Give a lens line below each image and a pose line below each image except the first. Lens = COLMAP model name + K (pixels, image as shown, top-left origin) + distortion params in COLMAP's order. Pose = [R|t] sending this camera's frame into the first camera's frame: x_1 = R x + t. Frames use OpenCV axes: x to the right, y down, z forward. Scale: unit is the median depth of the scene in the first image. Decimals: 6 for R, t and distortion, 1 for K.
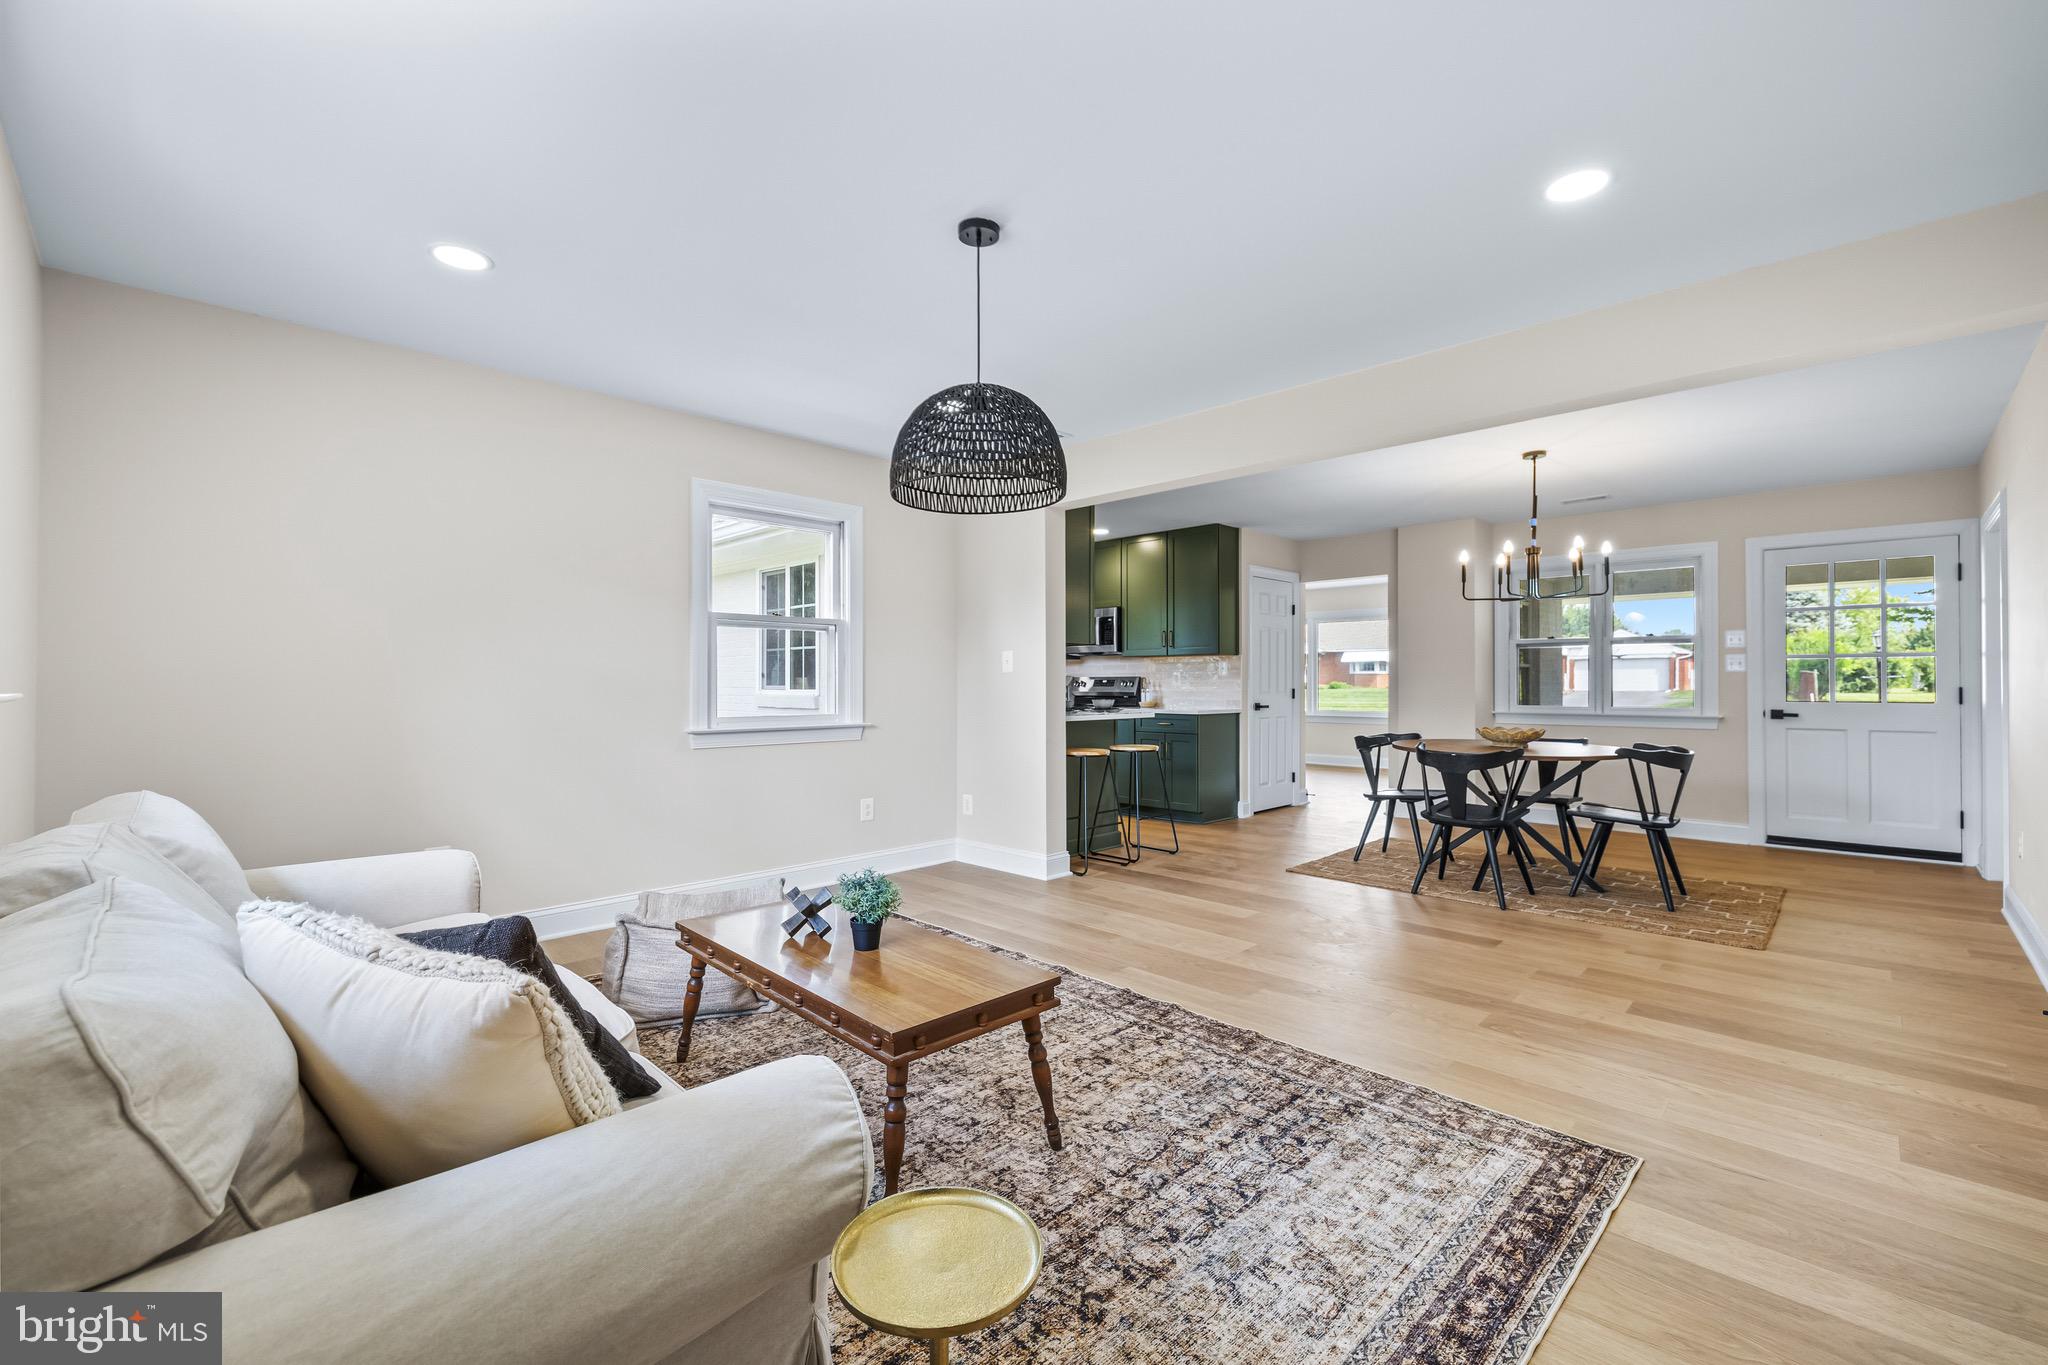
lens RADIAL K [[860.0, 0, 1022.7], [0, 860.0, 674.5], [0, 0, 1]] dist [0.001535, 0.000179]
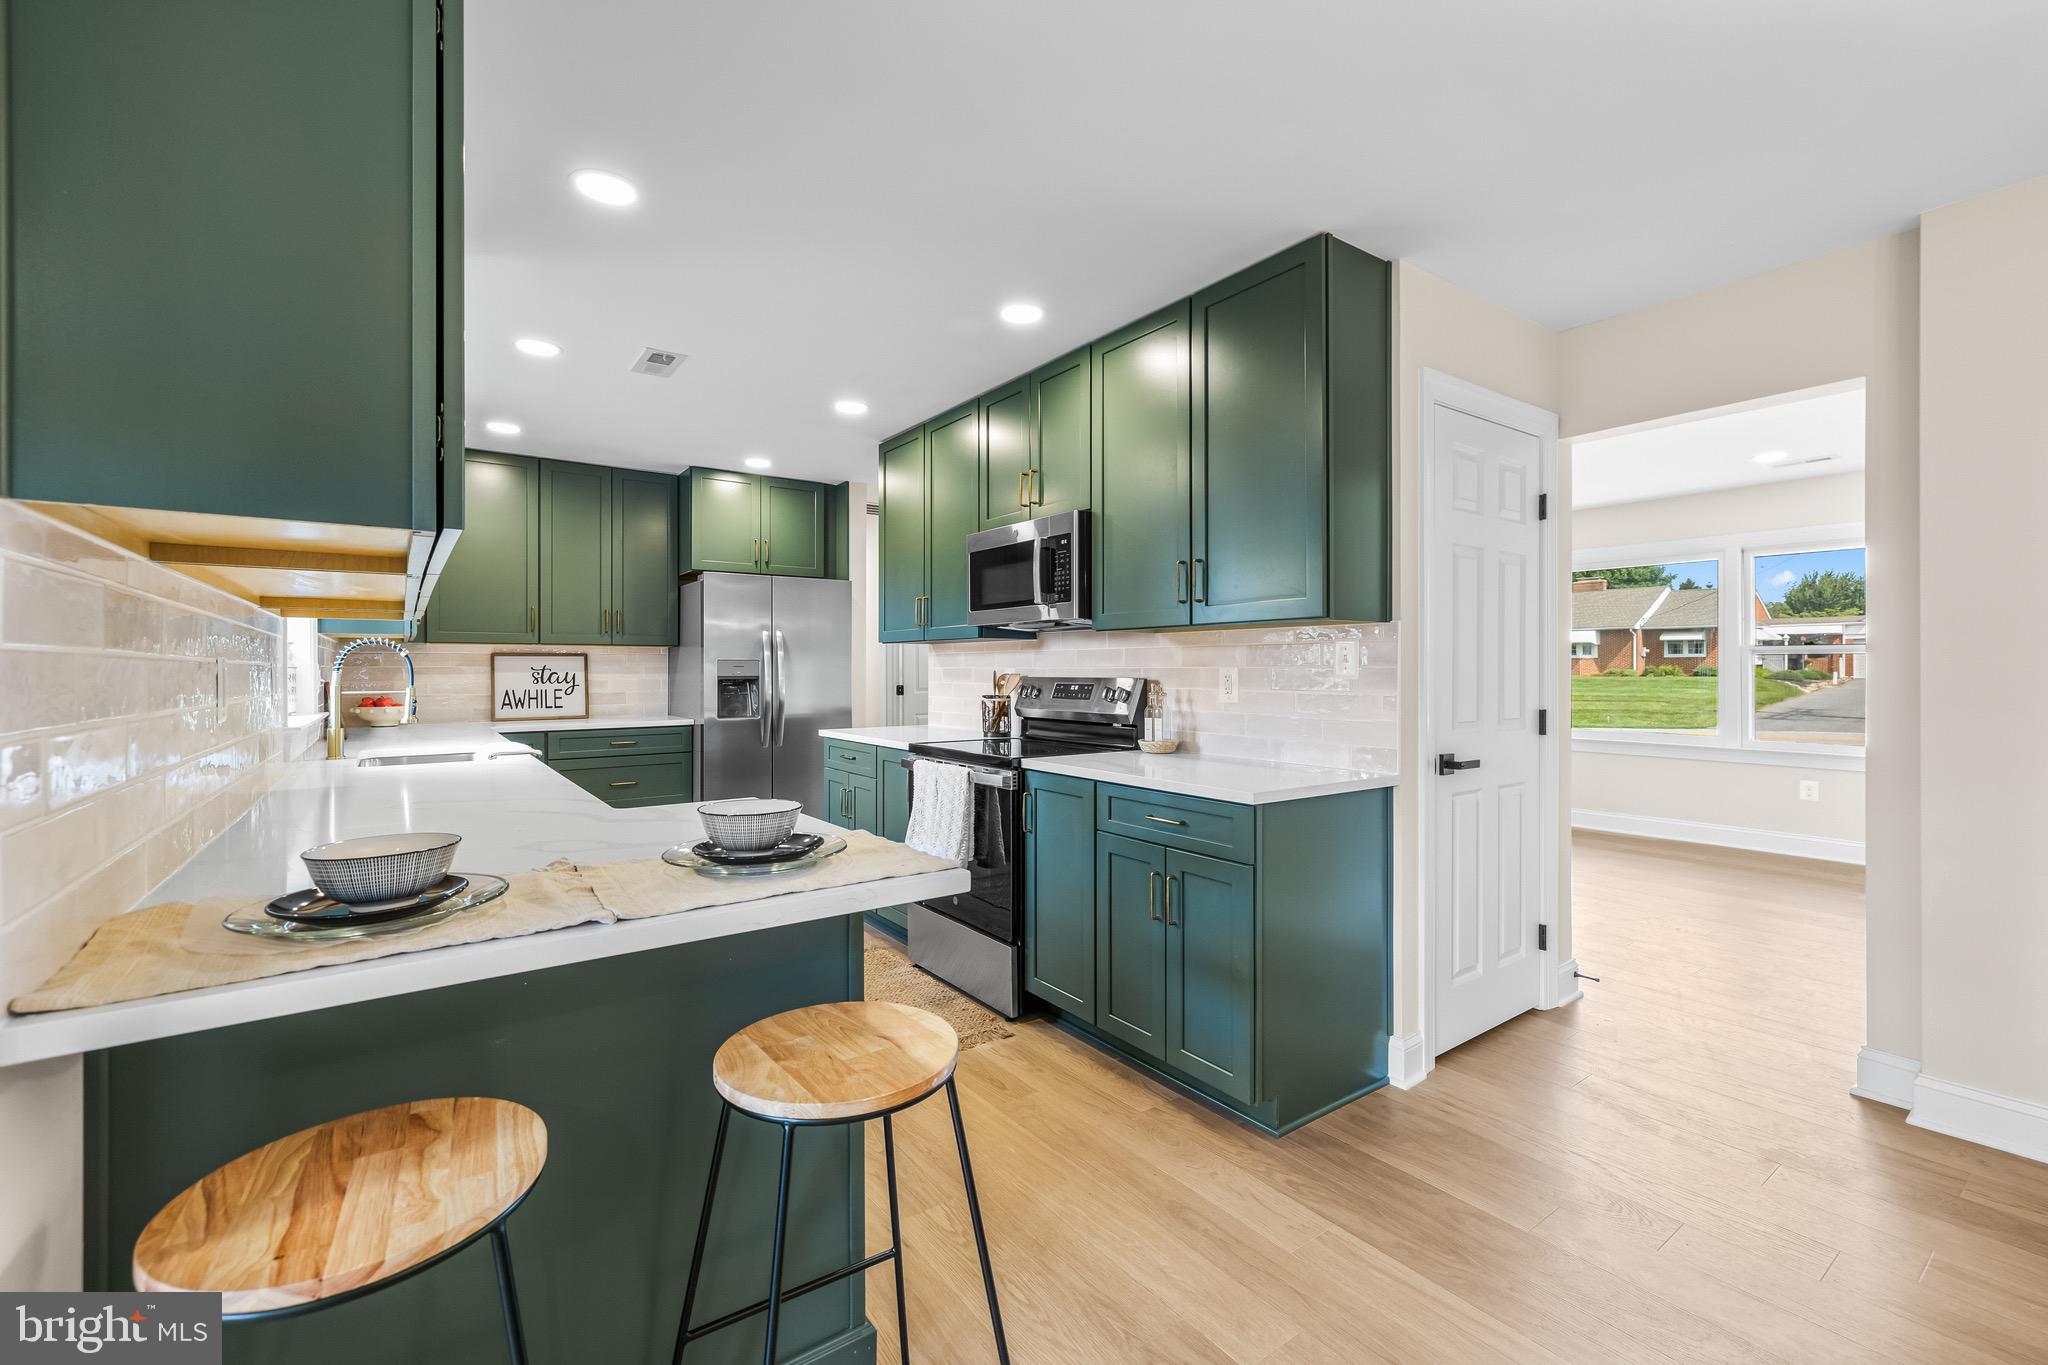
lens RADIAL K [[866.8, 0, 1021.7], [0, 866.8, 663.6], [0, 0, 1]] dist [-0.000095, -0.000025]
pose [[0.985038, -0.001829, -0.172330, 0.163037], [0.002912, 0.999978, 0.006036, -0.008118], [0.172315, -0.006448, 0.985021, 0.622160]]
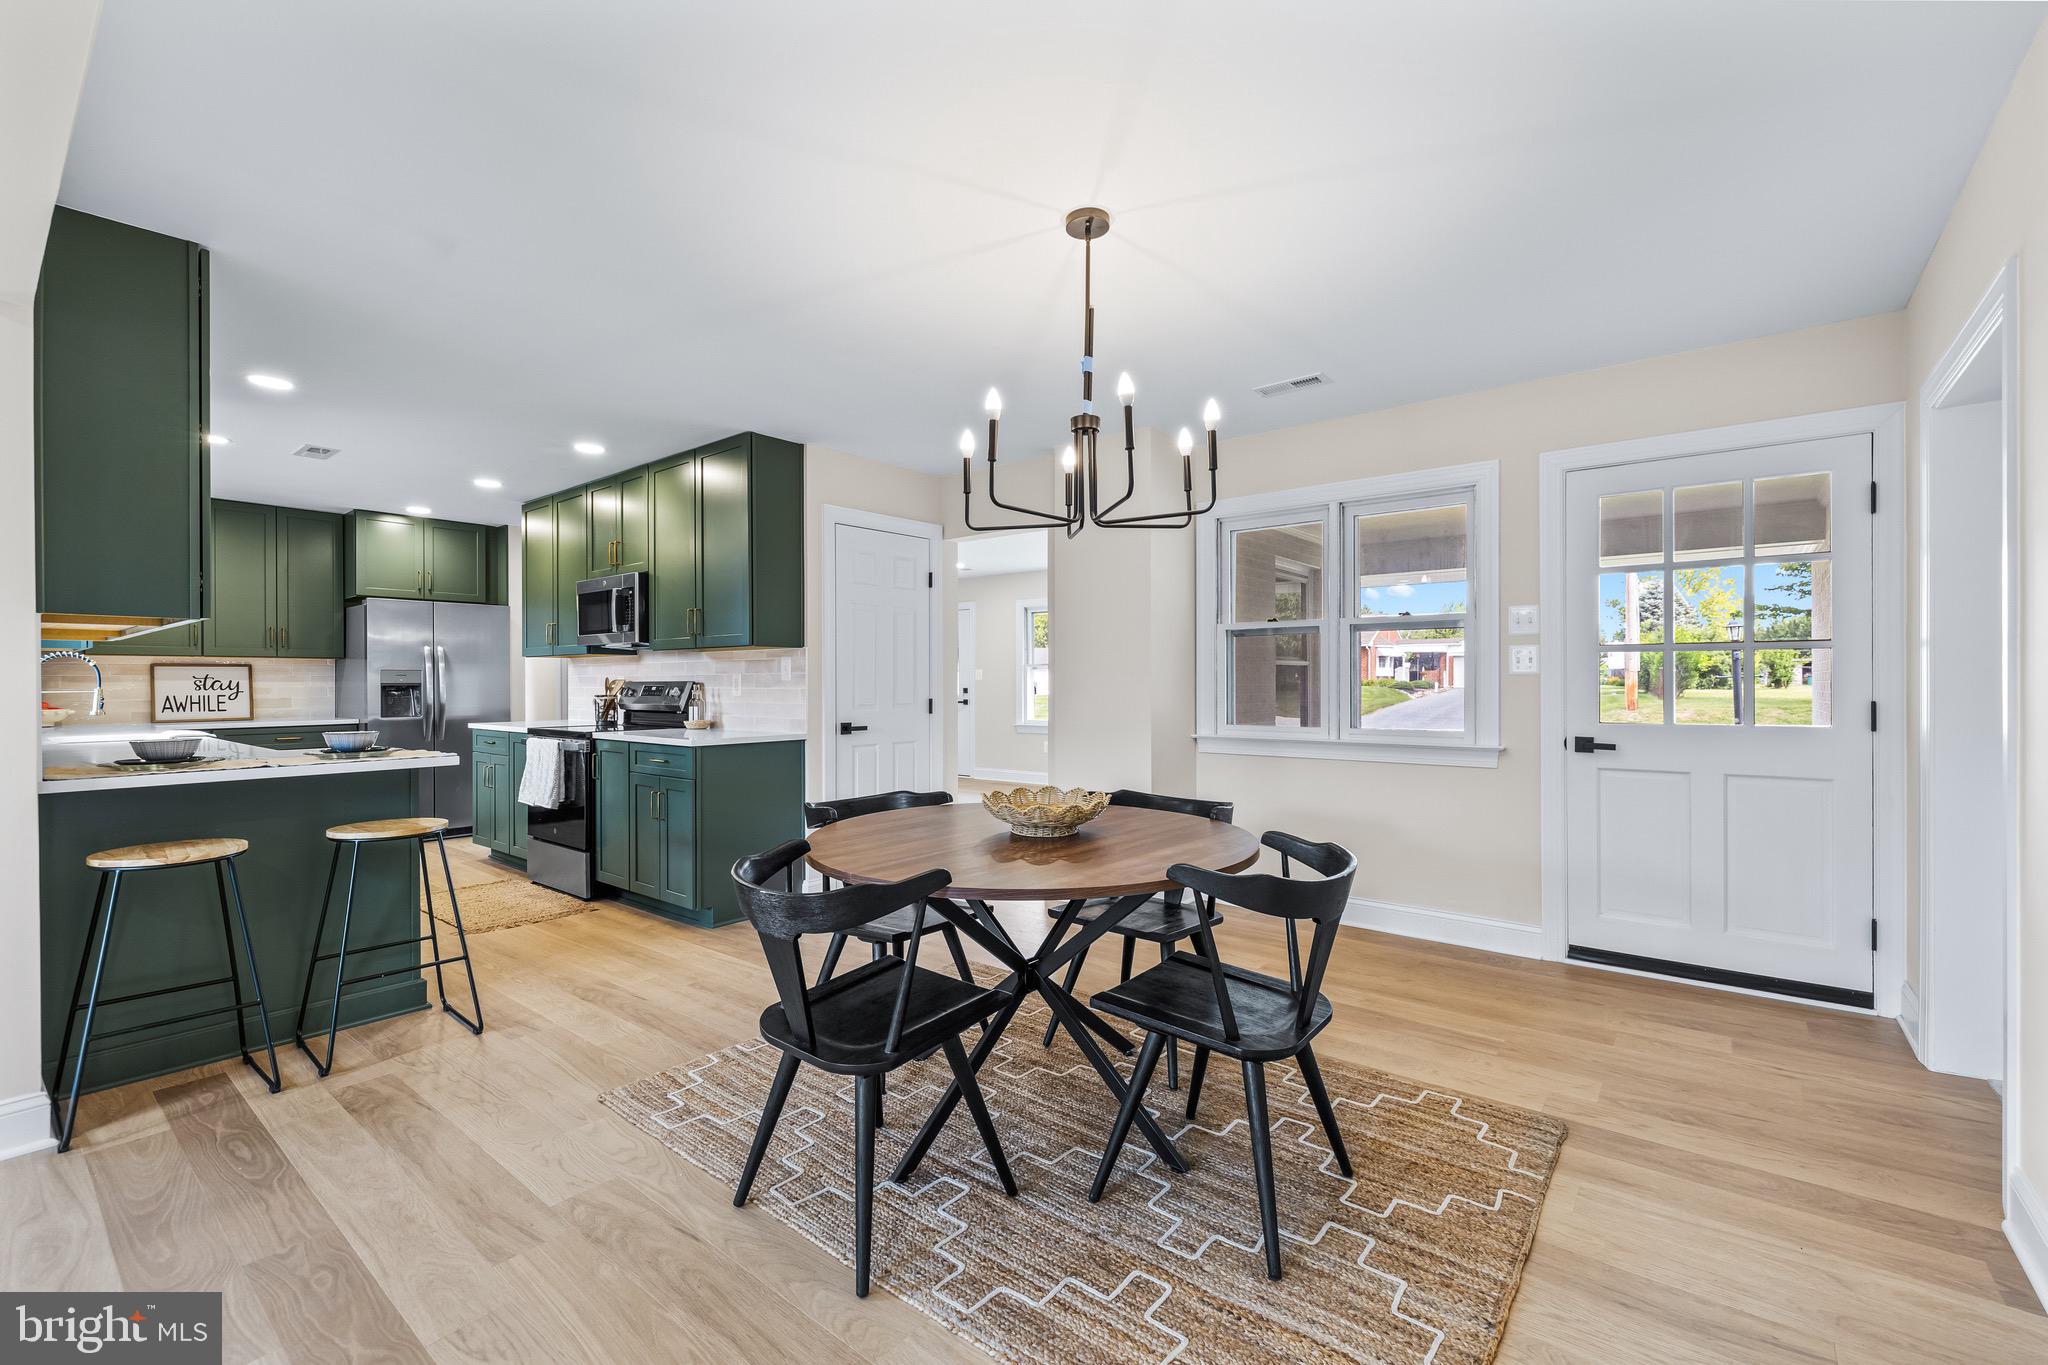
lens RADIAL K [[862.4, 0, 1024.0], [0, 862.4, 682.5], [0, 0, 1]] dist [0.003709, 0.000029]
pose [[0.995286, -0.003048, 0.096938, 0.349884], [0.001813, 0.999916, 0.012830, -0.004891], [-0.096969, -0.012594, 0.995208, 0.358204]]
